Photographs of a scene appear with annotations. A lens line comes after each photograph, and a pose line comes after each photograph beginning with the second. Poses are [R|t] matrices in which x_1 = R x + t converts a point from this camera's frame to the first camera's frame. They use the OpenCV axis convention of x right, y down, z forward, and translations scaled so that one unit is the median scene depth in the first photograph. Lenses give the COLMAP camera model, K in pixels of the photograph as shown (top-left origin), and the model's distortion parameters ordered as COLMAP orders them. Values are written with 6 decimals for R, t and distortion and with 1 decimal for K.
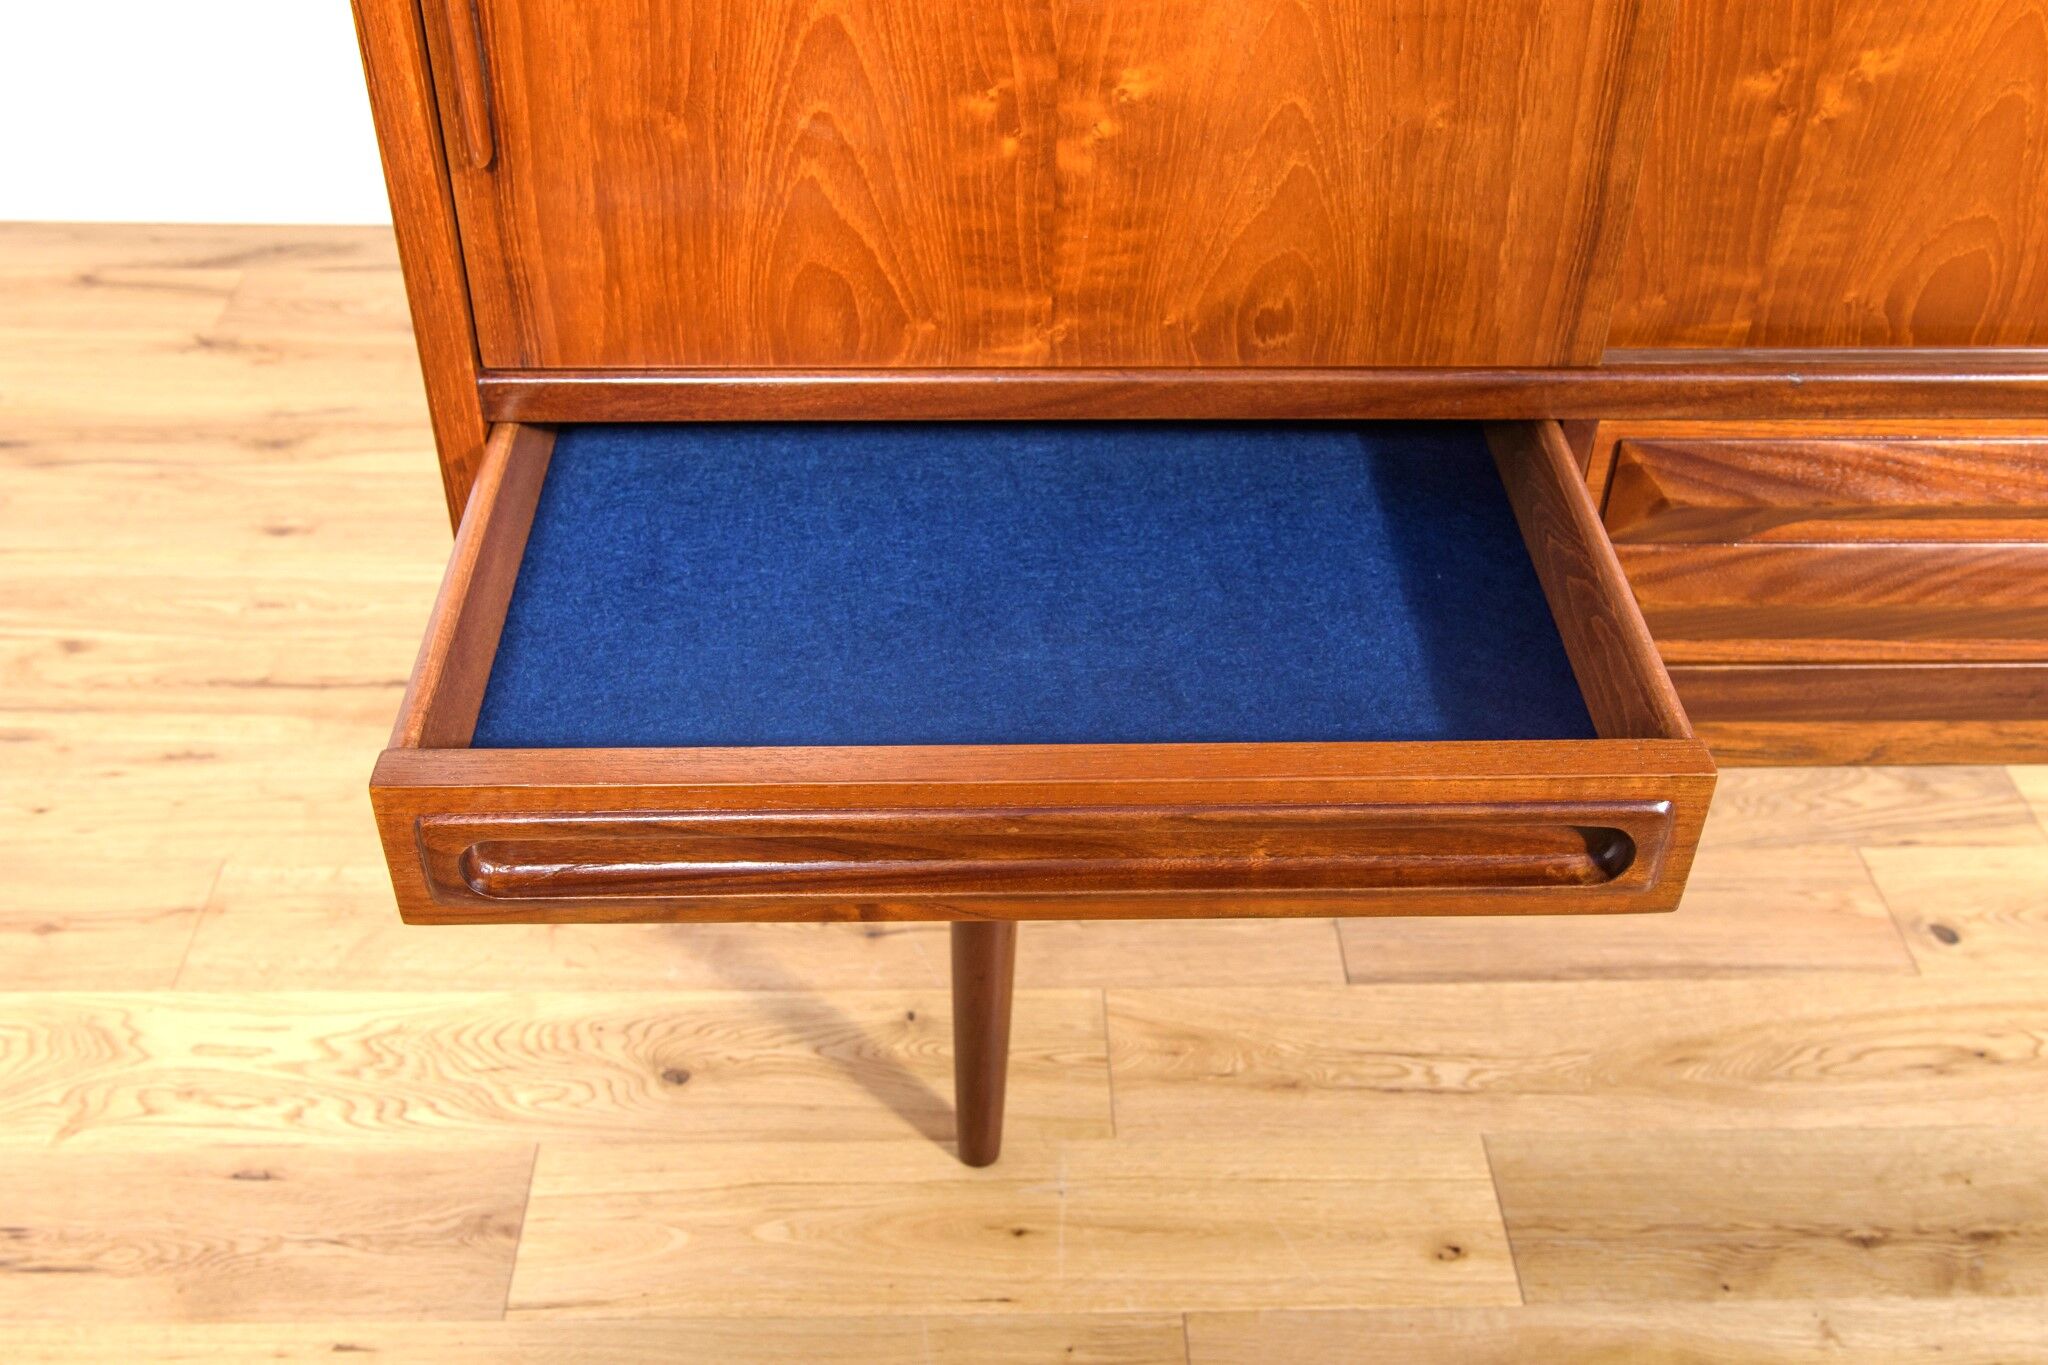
lens RADIAL K [[2080.1, 0, 1024.0], [0, 2080.1, 682.5], [0, 0, 1]] dist [-0.003466, 0.022118]
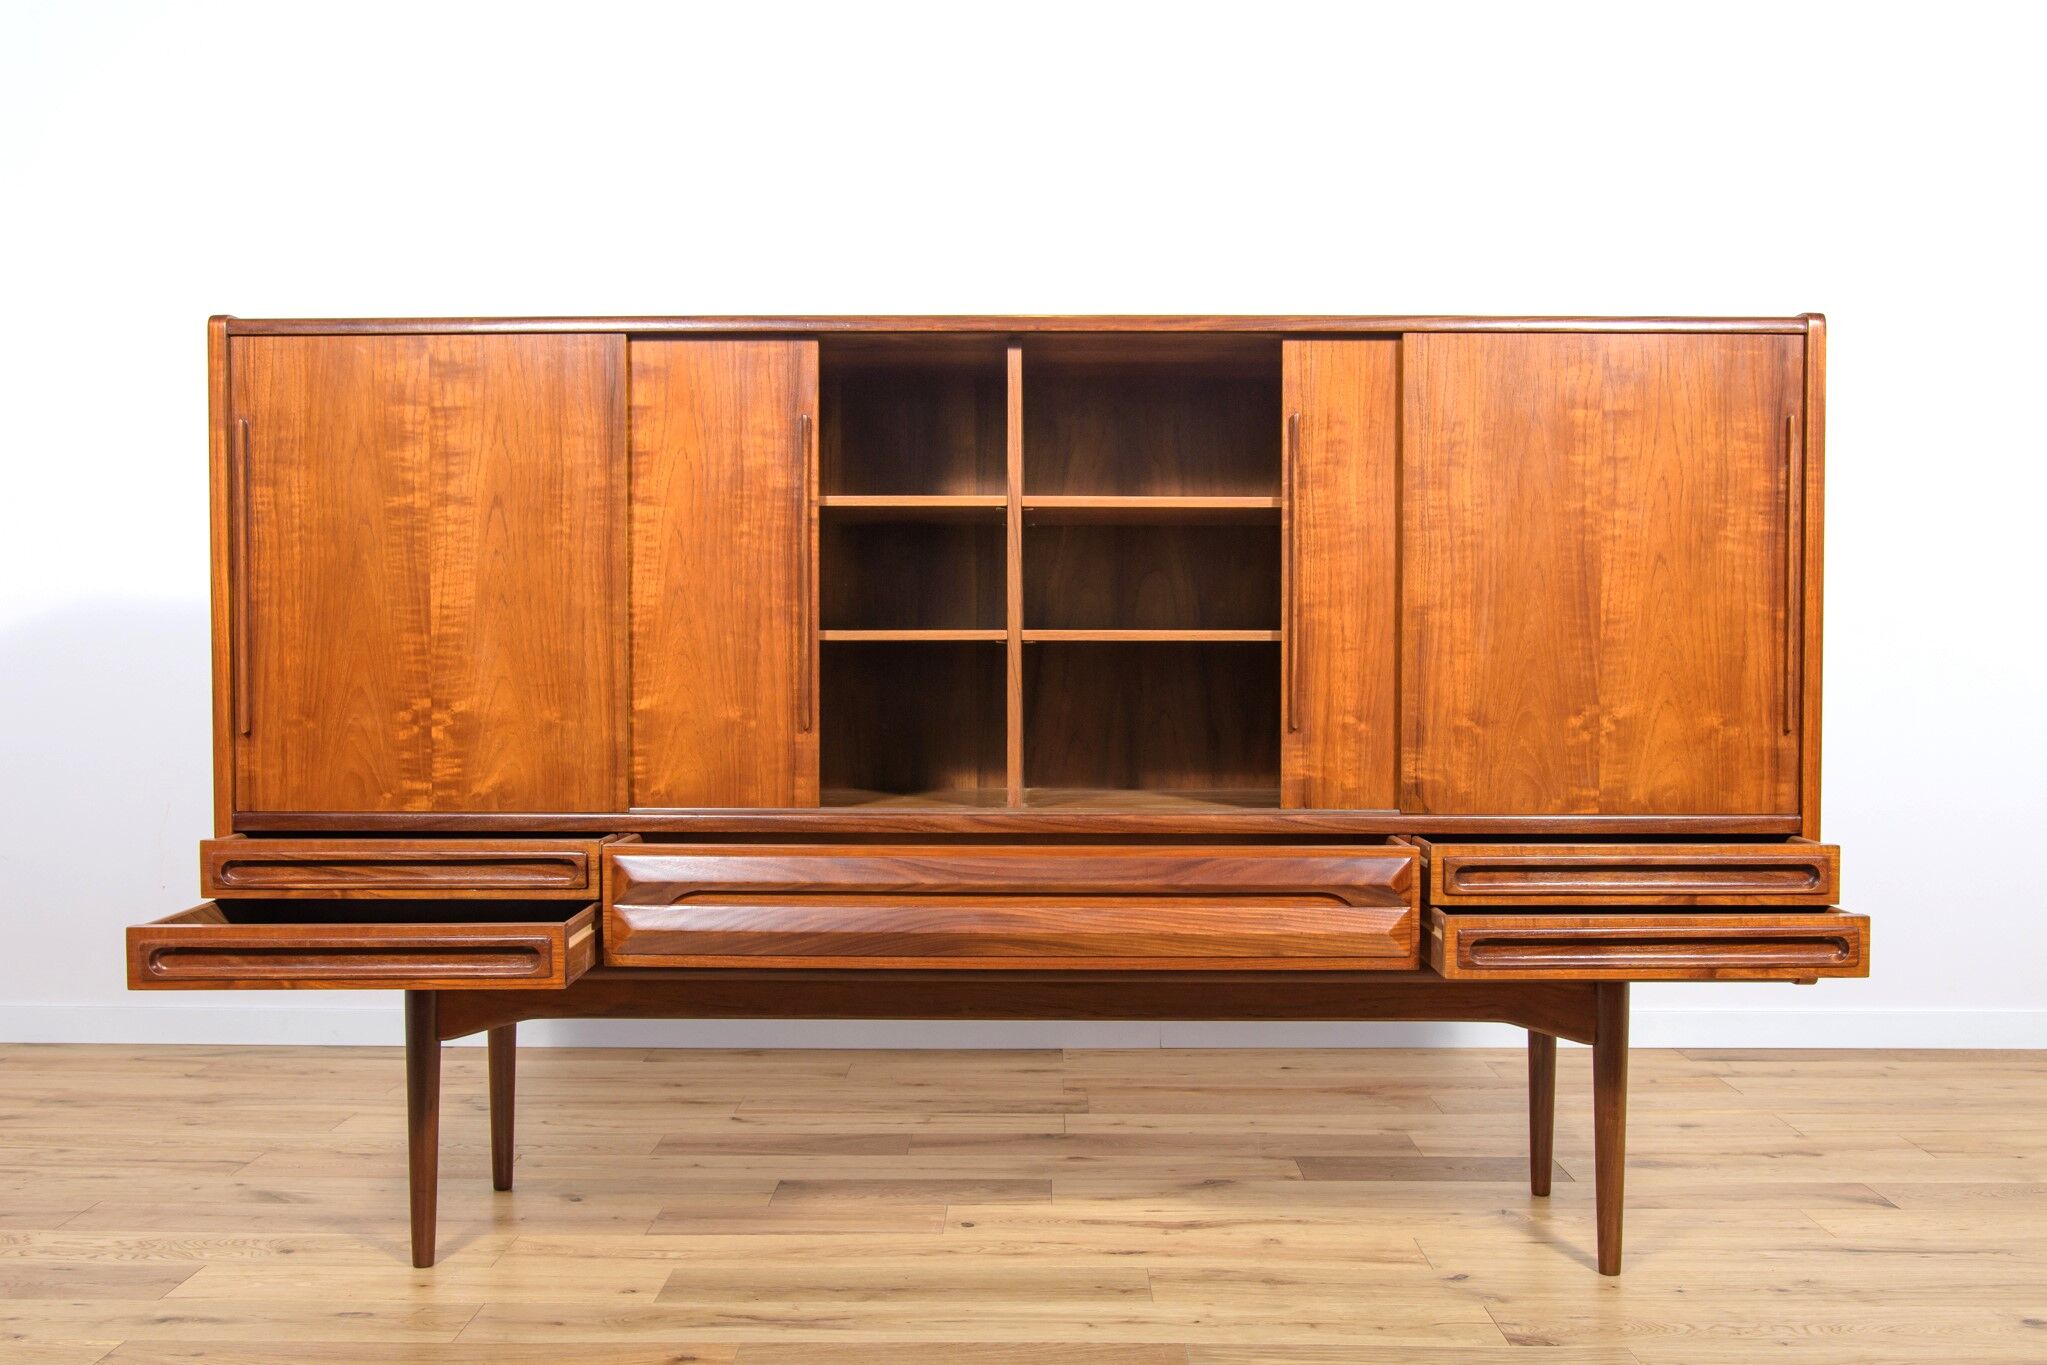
lens RADIAL K [[1866.7, 0, 1008.5], [0, 1866.7, 673.8], [0, 0, 1]] dist [-0.036270, 0.116512]
pose [[0.999078, -0.016262, -0.039740, 0.667390], [-0.011291, 0.793434, -0.608551, 0.914612], [0.041427, 0.608439, 0.792519, -0.809502]]
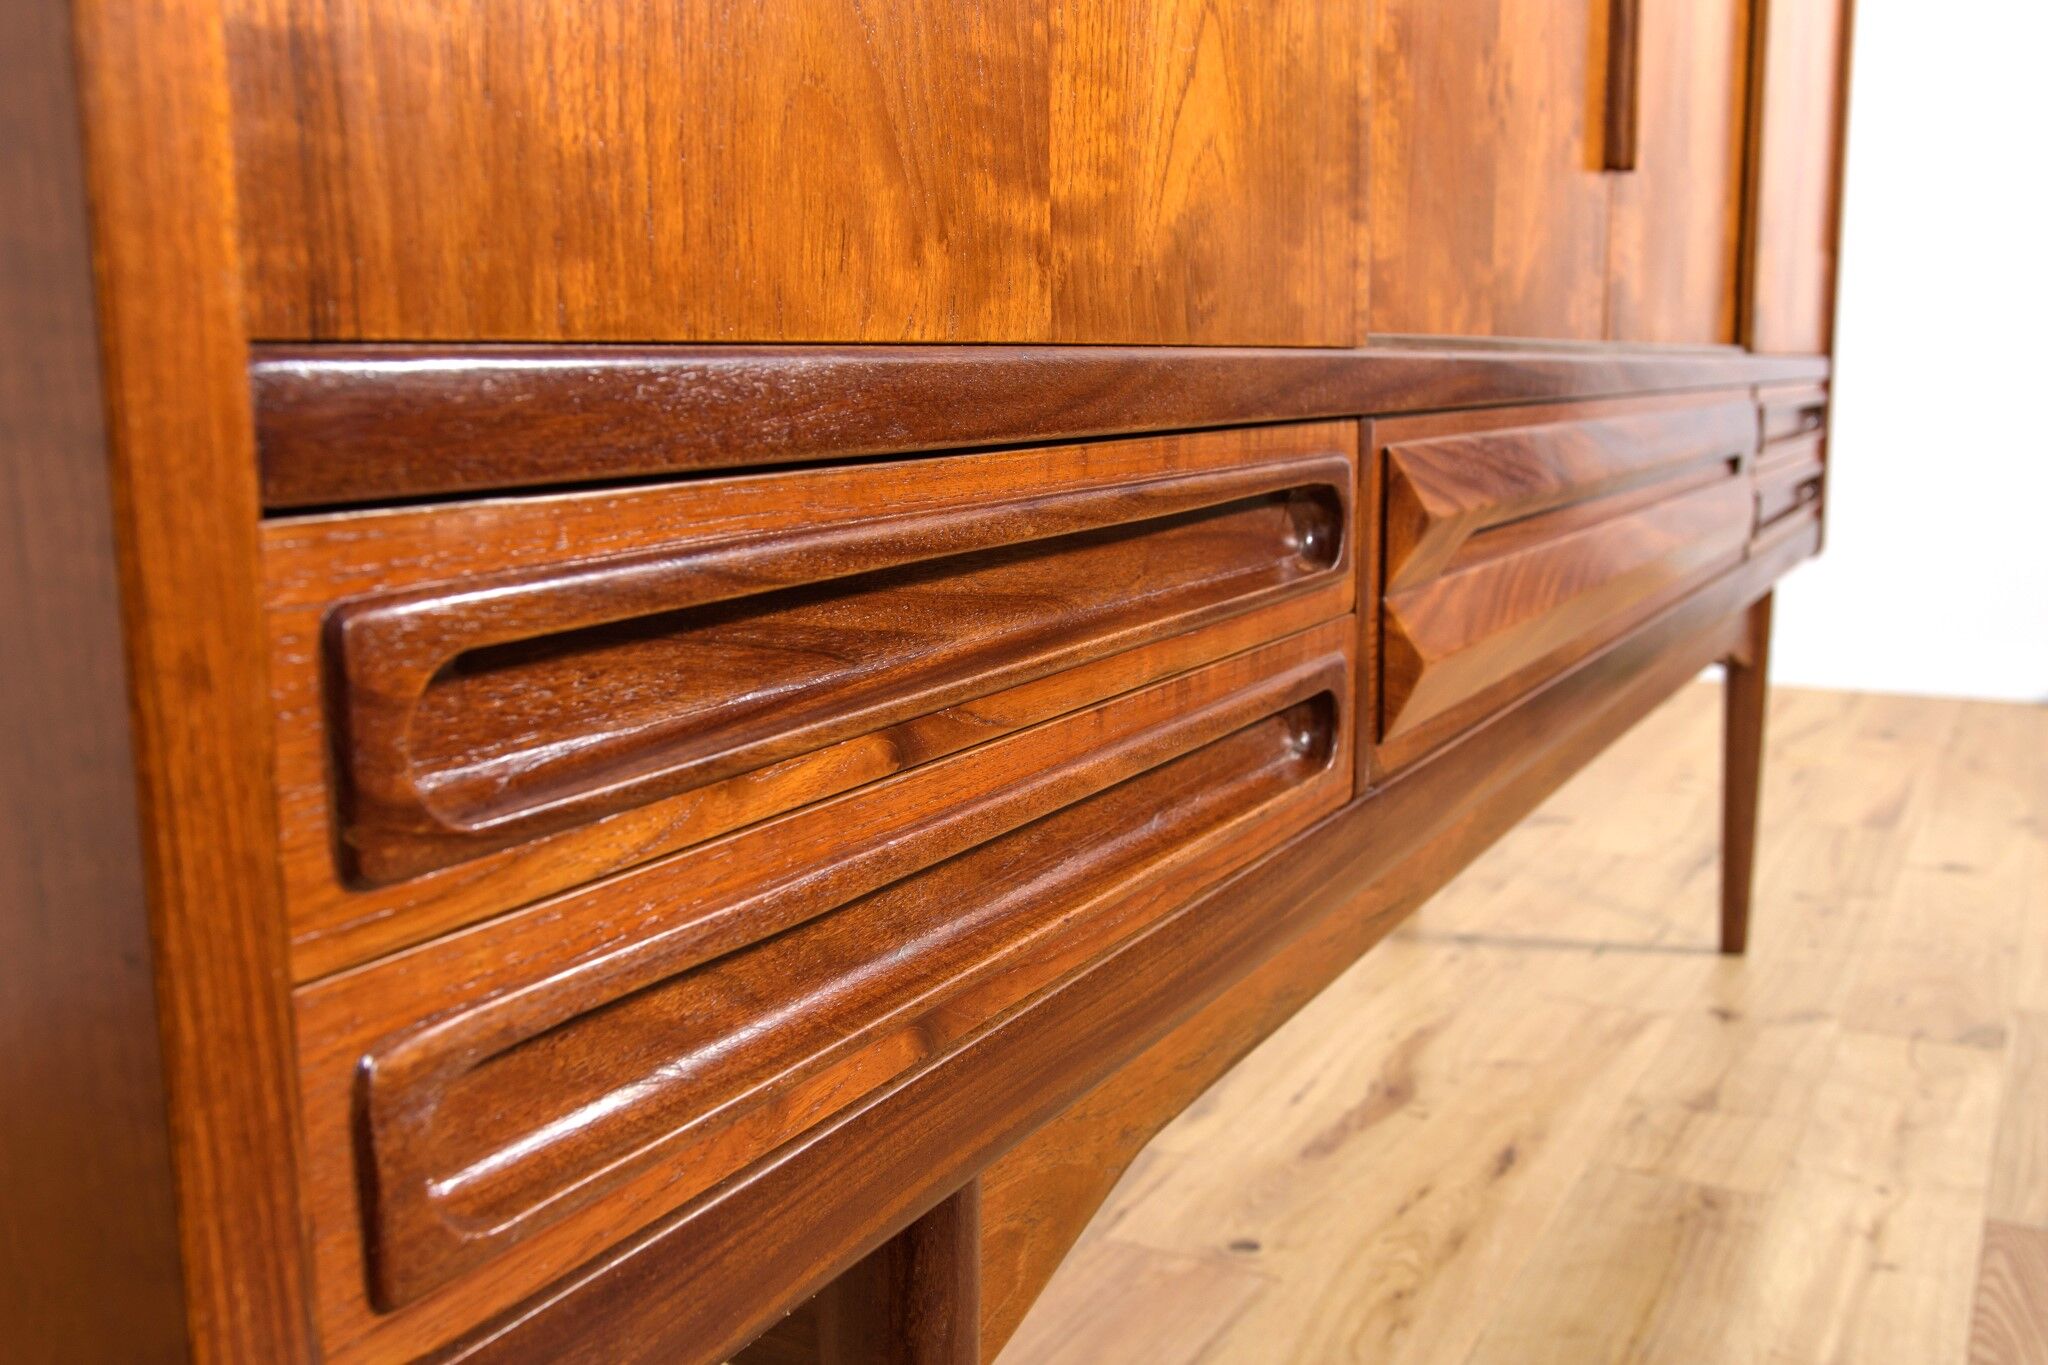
lens RADIAL K [[1858.5, 0, 1024.0], [0, 1858.5, 682.5], [0, 0, 1]] dist [-0.015893, 0.018473]
pose [[0.516699, -0.165705, 0.839978, -0.326612], [0.553701, 0.812979, -0.180221, 0.010755], [-0.653021, 0.558217, 0.511817, 0.585507]]
